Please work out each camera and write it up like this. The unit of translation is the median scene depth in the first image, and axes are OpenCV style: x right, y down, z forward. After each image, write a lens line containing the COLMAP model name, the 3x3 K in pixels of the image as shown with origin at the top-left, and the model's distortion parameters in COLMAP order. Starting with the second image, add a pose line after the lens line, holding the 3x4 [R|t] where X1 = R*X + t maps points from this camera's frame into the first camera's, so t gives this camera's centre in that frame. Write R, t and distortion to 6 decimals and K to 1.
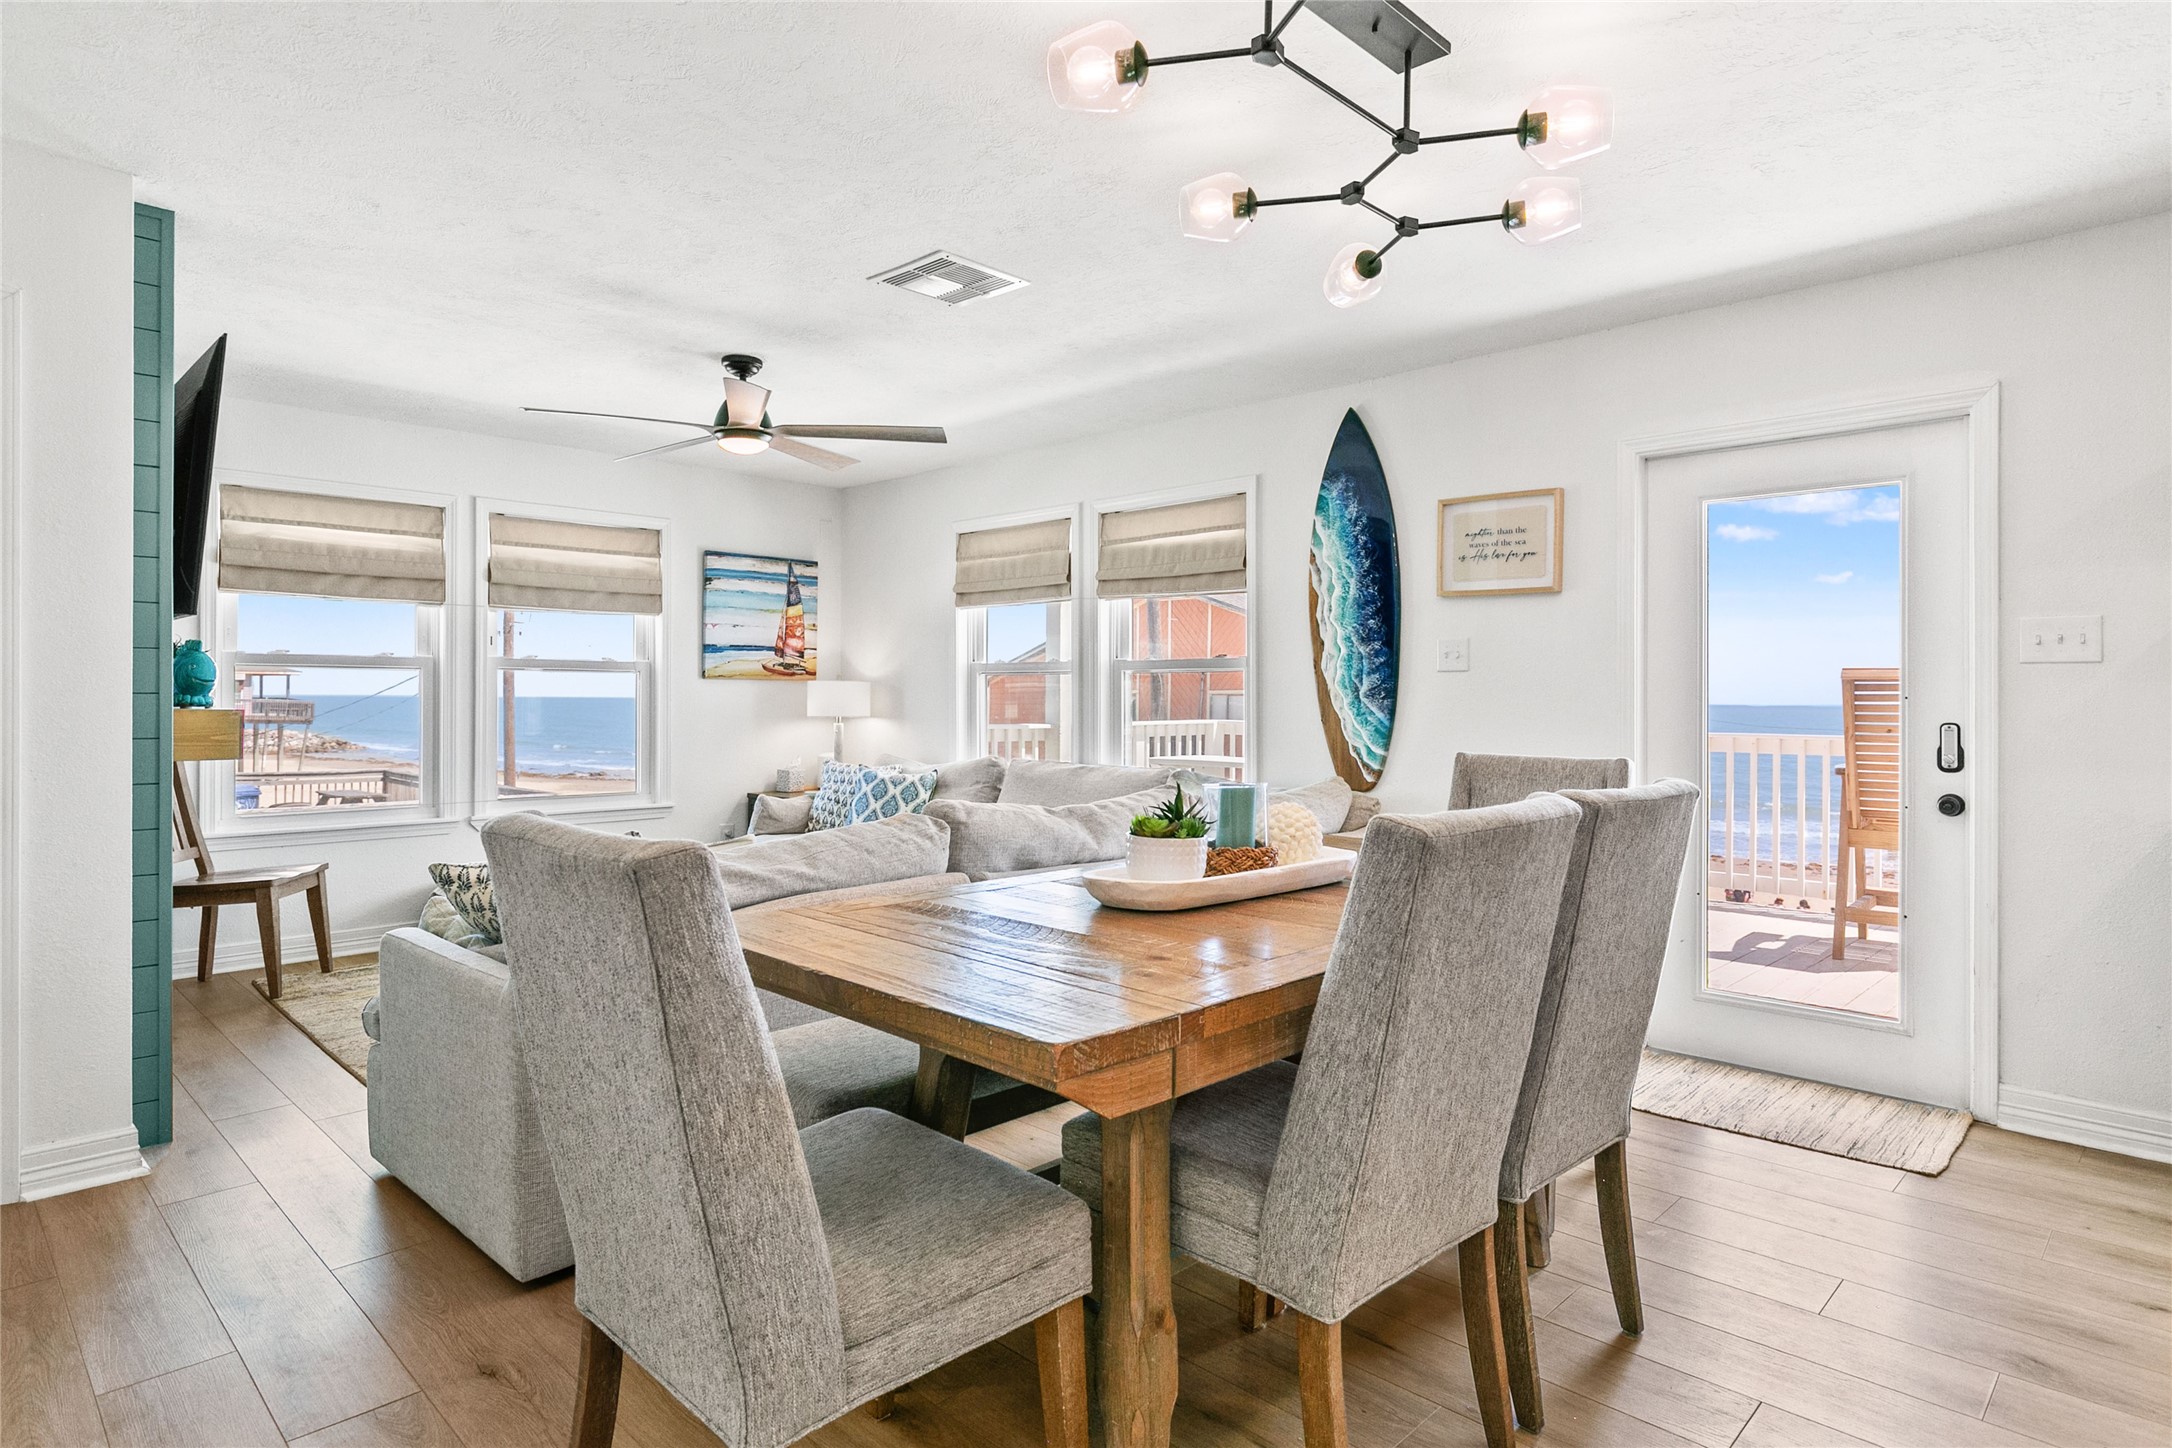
lens RADIAL K [[1266.4, 0, 1158.5], [0, 1266.4, 703.7], [0, 0, 1]] dist [0.010060, -0.001972]
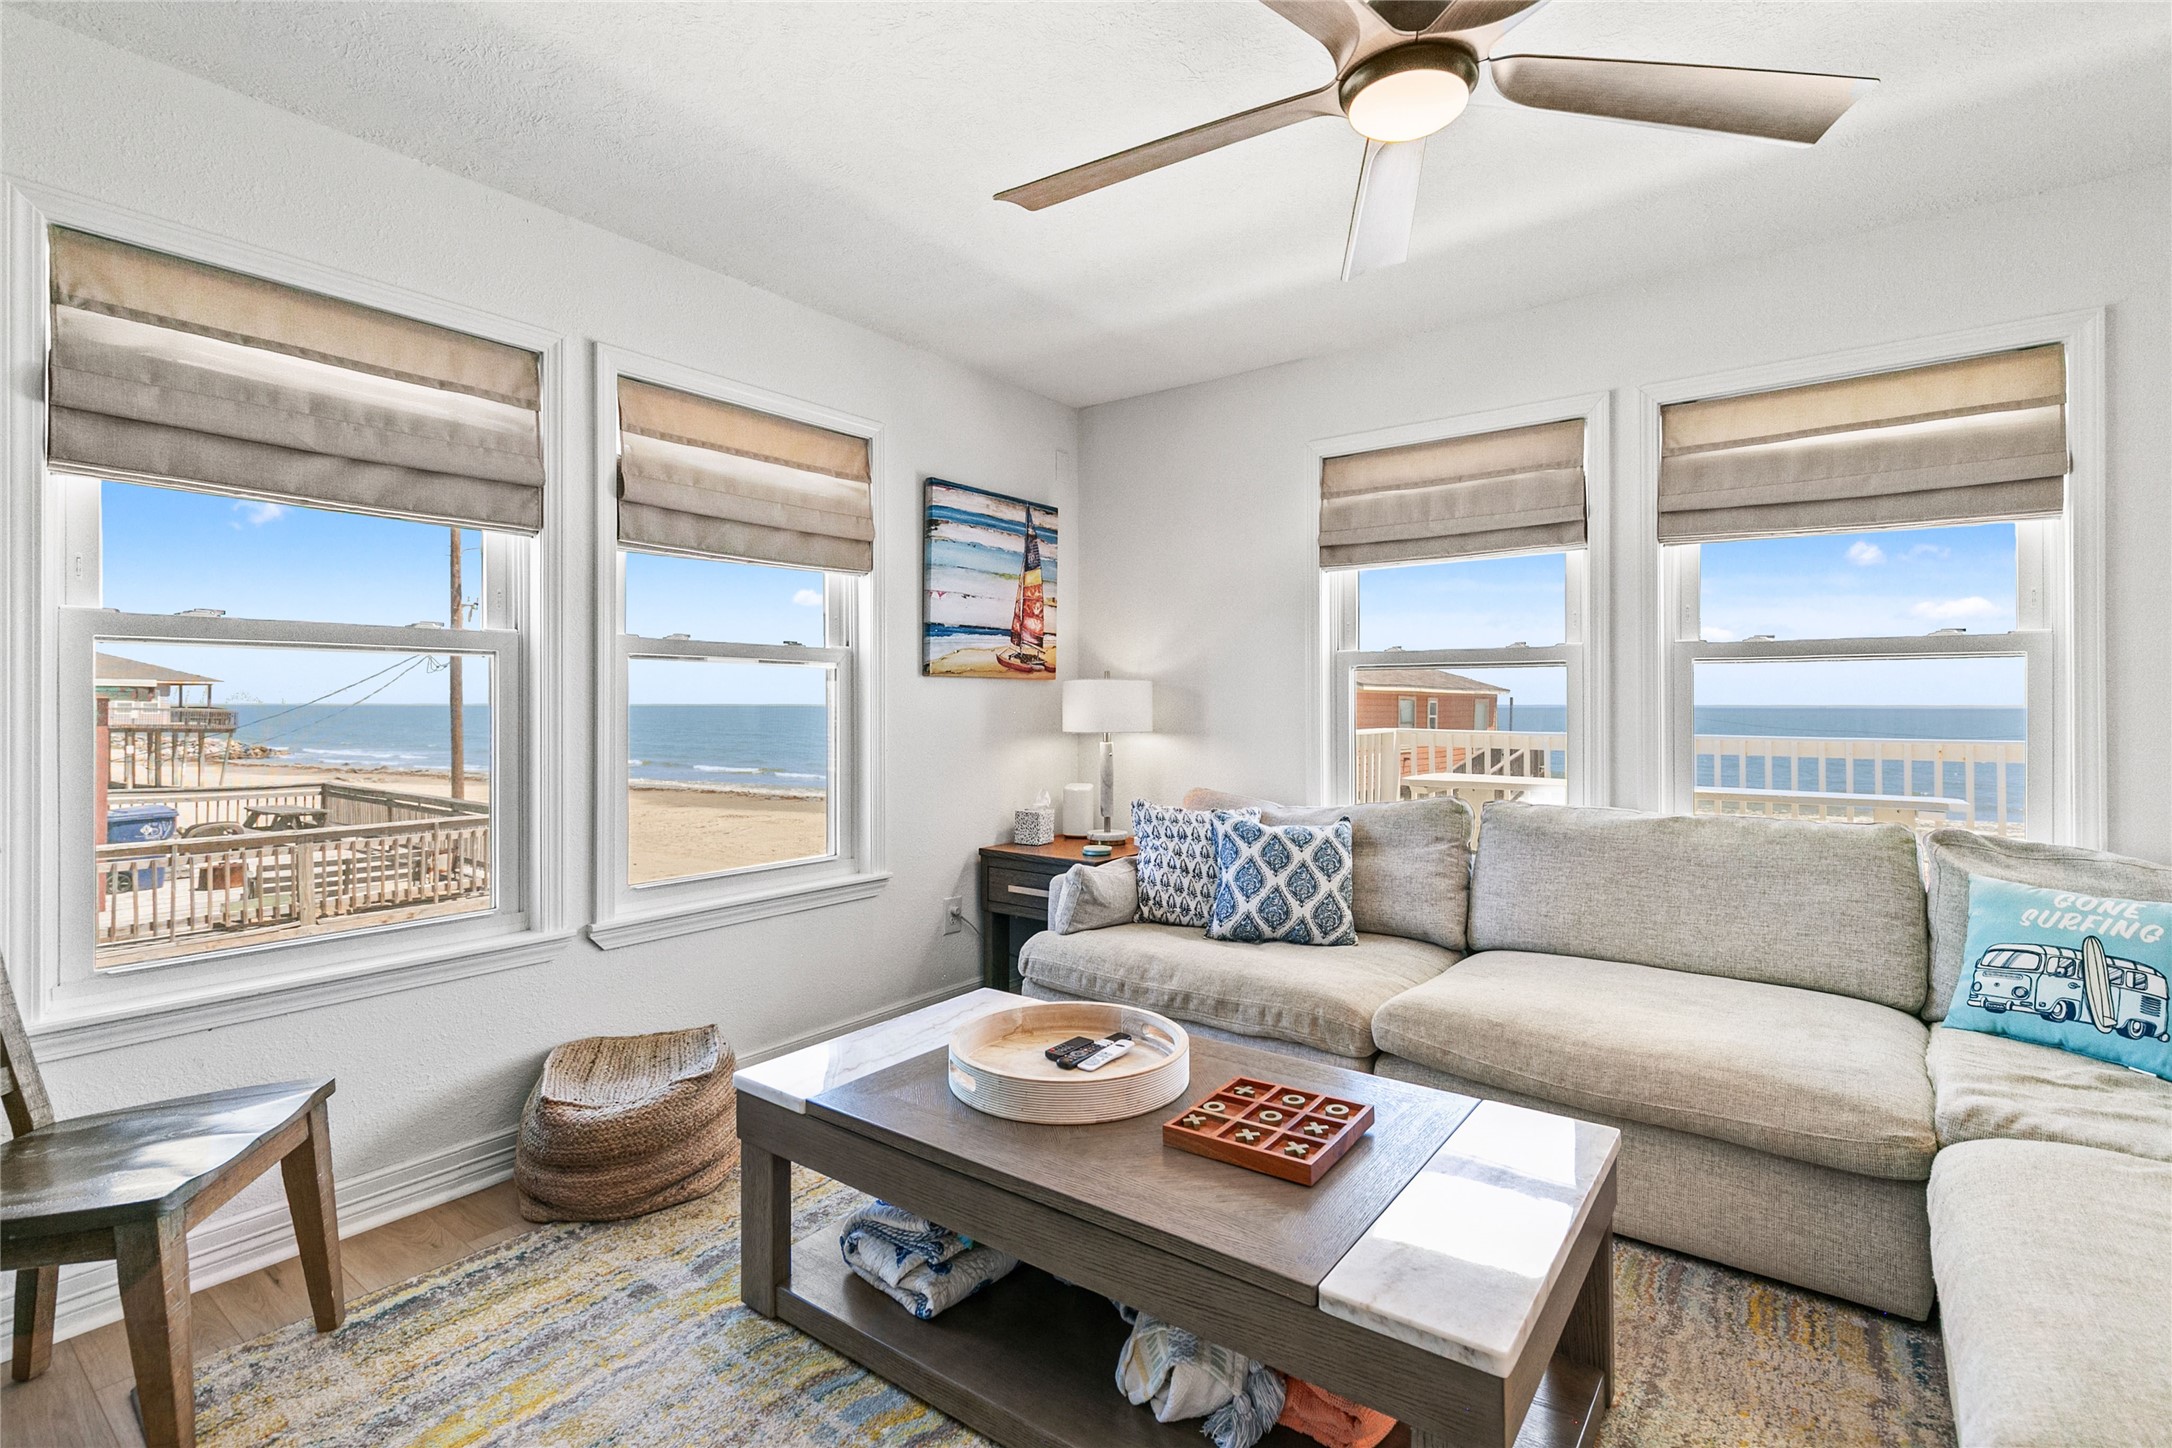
lens RADIAL K [[995.8, 0, 1097.3], [0, 995.8, 702.7], [0, 0, 1]] dist [0.008372, -0.002263]
pose [[0.992081, -0.004137, 0.125531, -0.342252], [0.004806, 0.999976, -0.005028, -0.003196], [-0.125507, 0.005592, 0.992077, 0.495092]]
